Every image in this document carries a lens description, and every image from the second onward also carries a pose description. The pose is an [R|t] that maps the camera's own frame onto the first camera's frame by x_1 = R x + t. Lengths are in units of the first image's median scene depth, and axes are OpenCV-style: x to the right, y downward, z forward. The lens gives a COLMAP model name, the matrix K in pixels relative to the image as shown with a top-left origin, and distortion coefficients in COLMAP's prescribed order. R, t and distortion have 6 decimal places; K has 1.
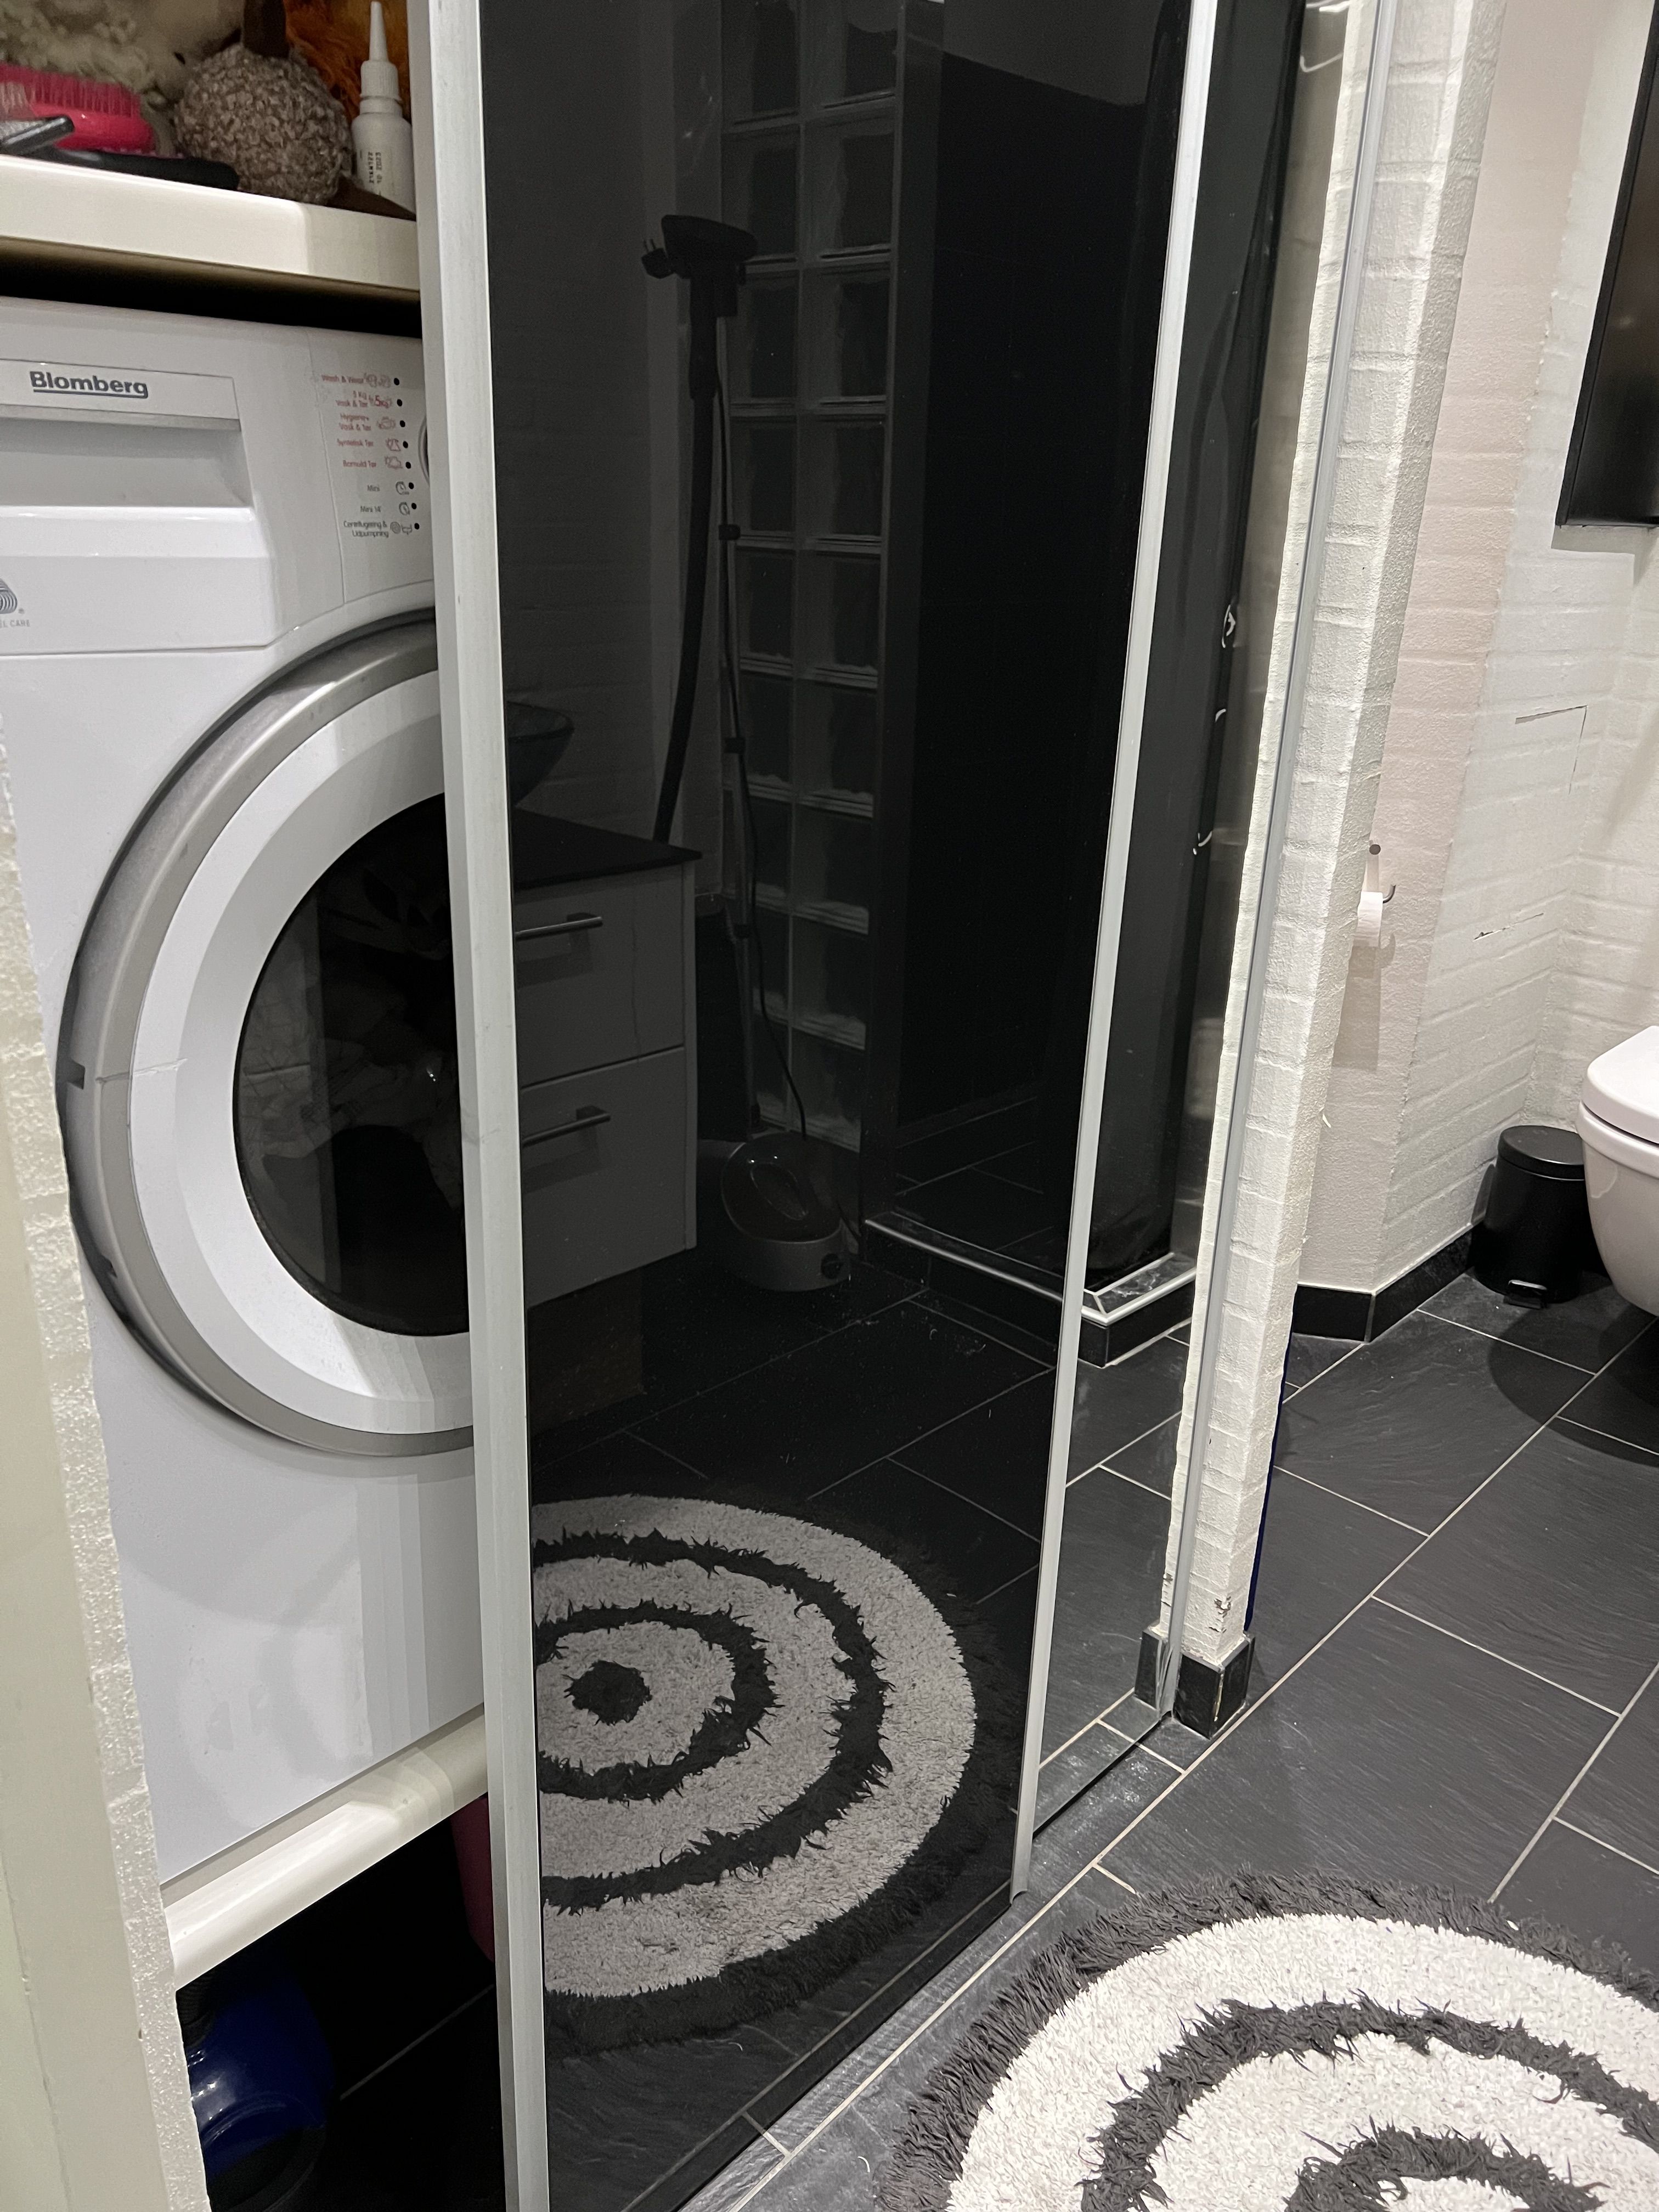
lens RADIAL K [[1674.7, 0, 825.5], [0, 1674.7, 1117.5], [0, 0, 1]] dist [0.041771, -0.032917]
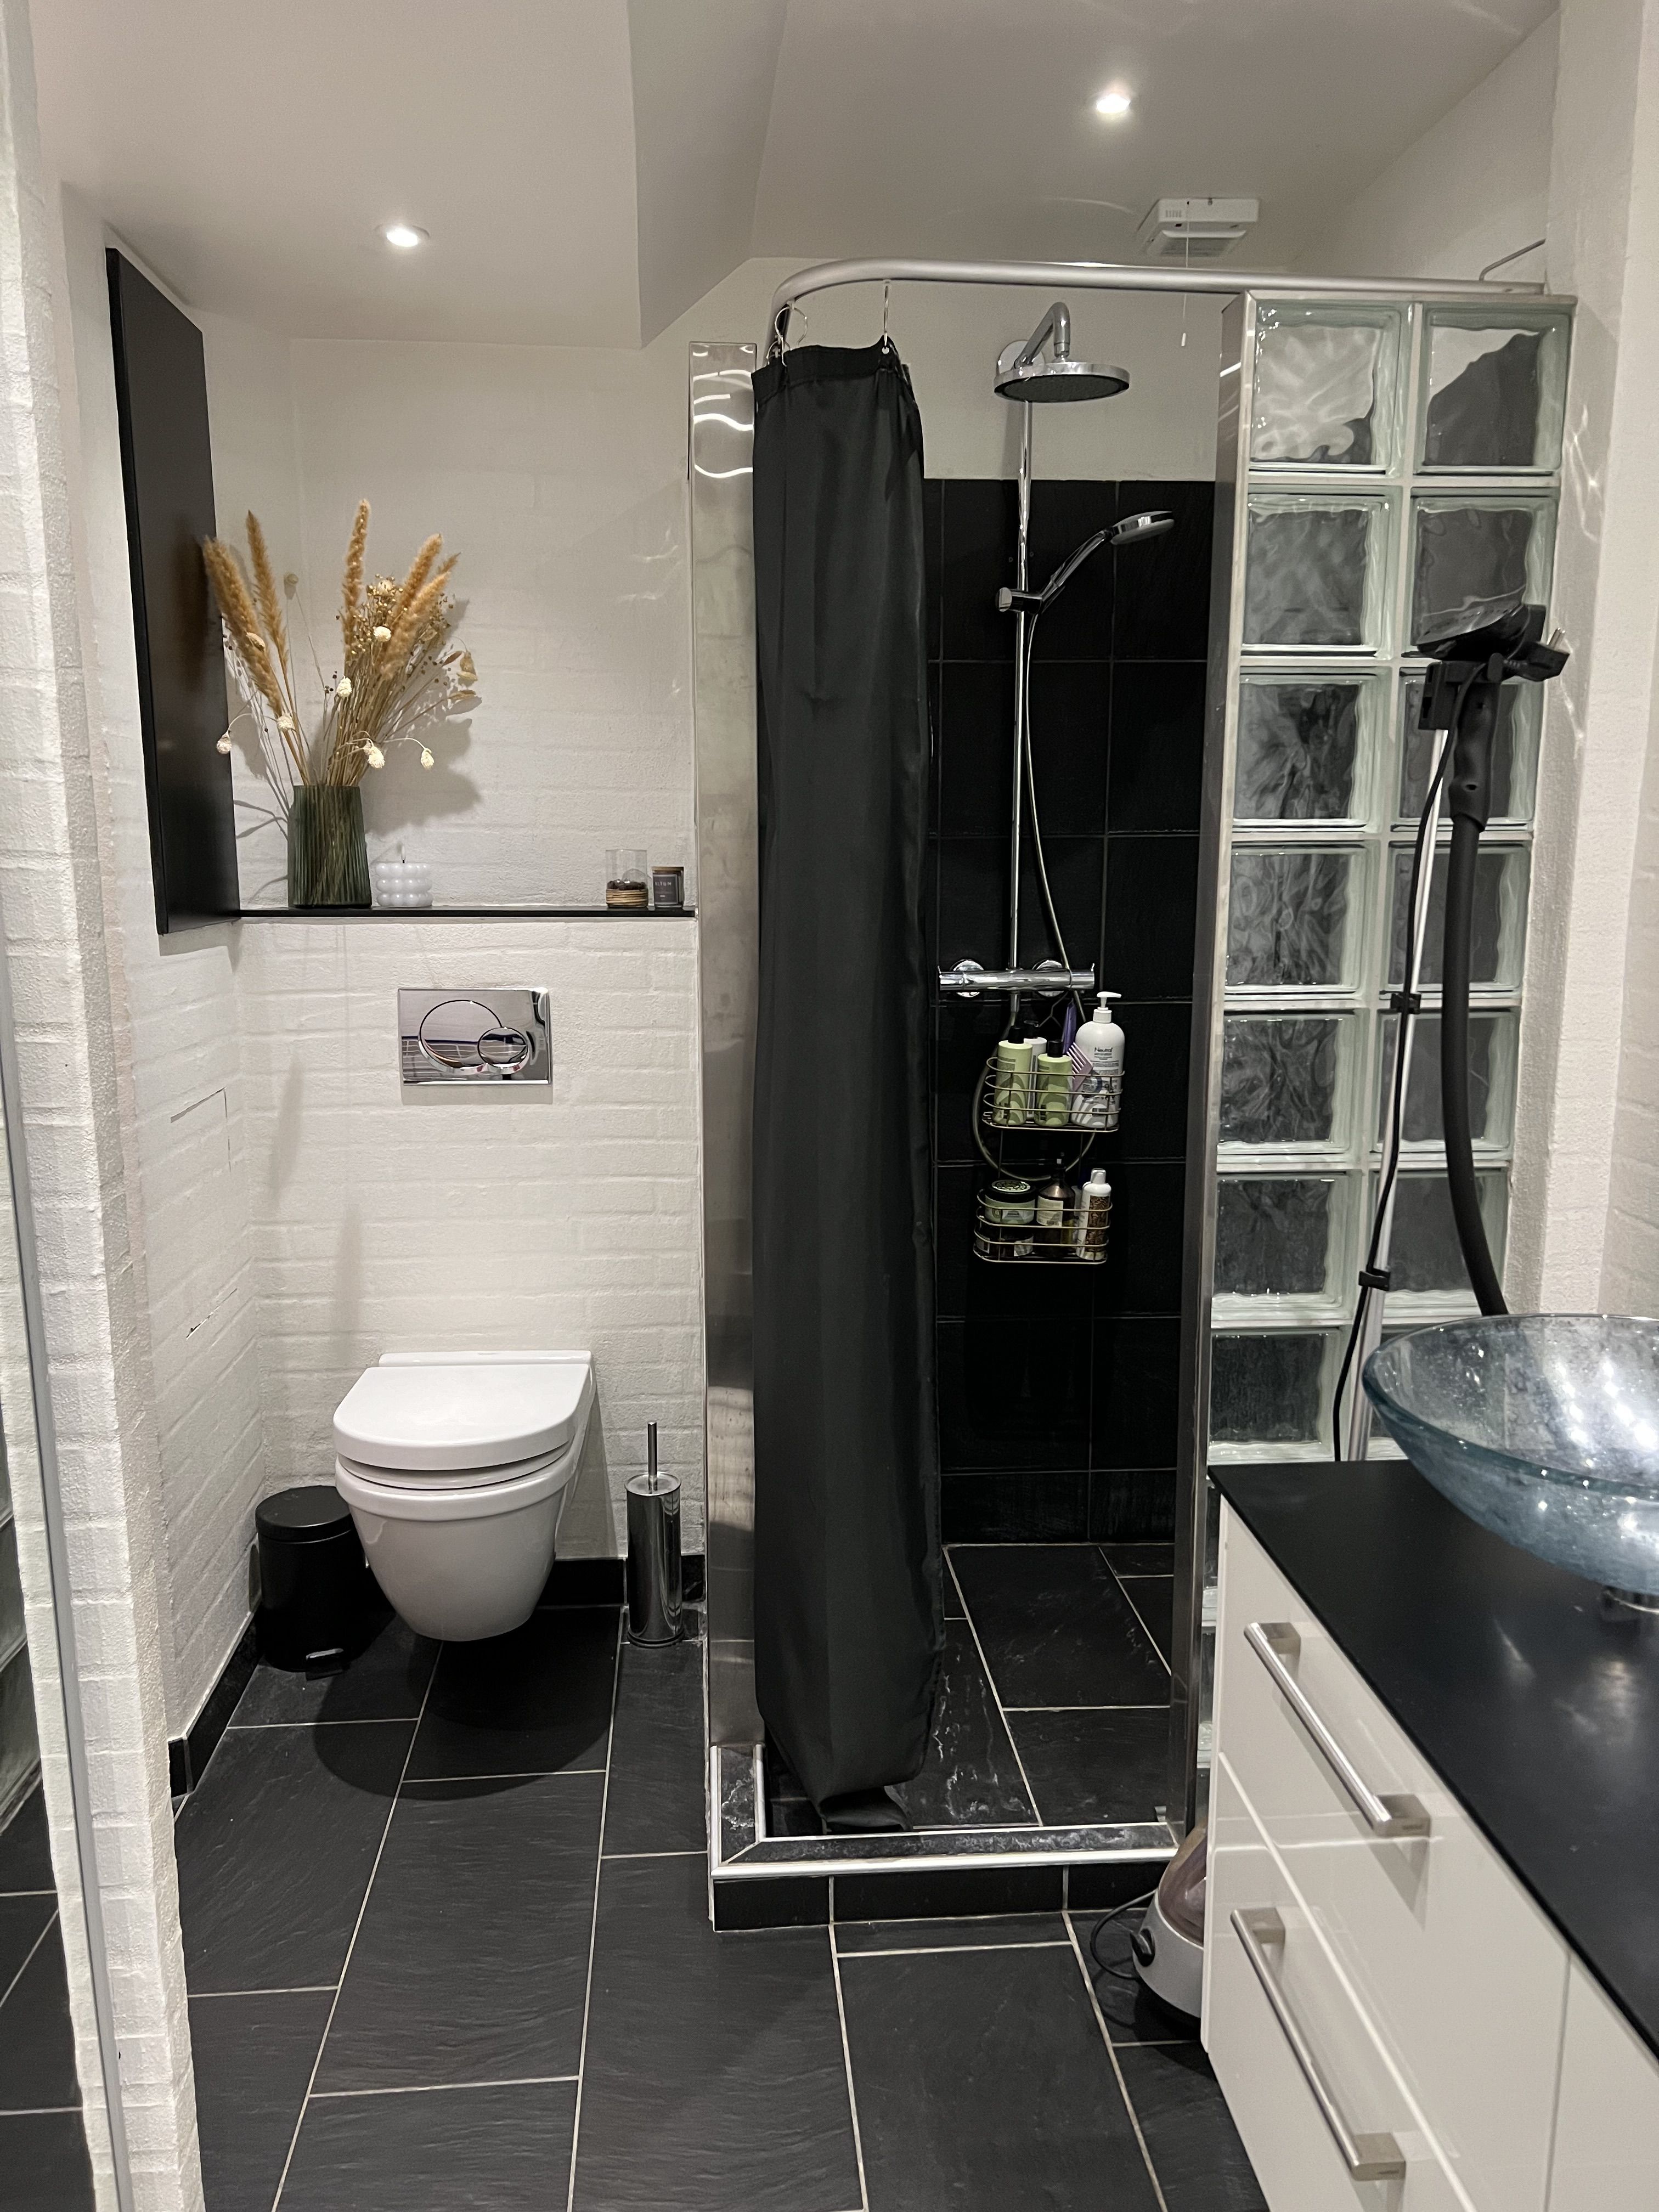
lens RADIAL K [[1674.7, 0, 824.7], [0, 1674.7, 1114.4], [0, 0, 1]] dist [0.041771, -0.032917]
pose [[0.677252, -0.175809, 0.714438, -0.045020], [0.296319, 0.953974, -0.046141, -0.094850], [-0.673443, 0.242950, 0.698176, 0.058703]]
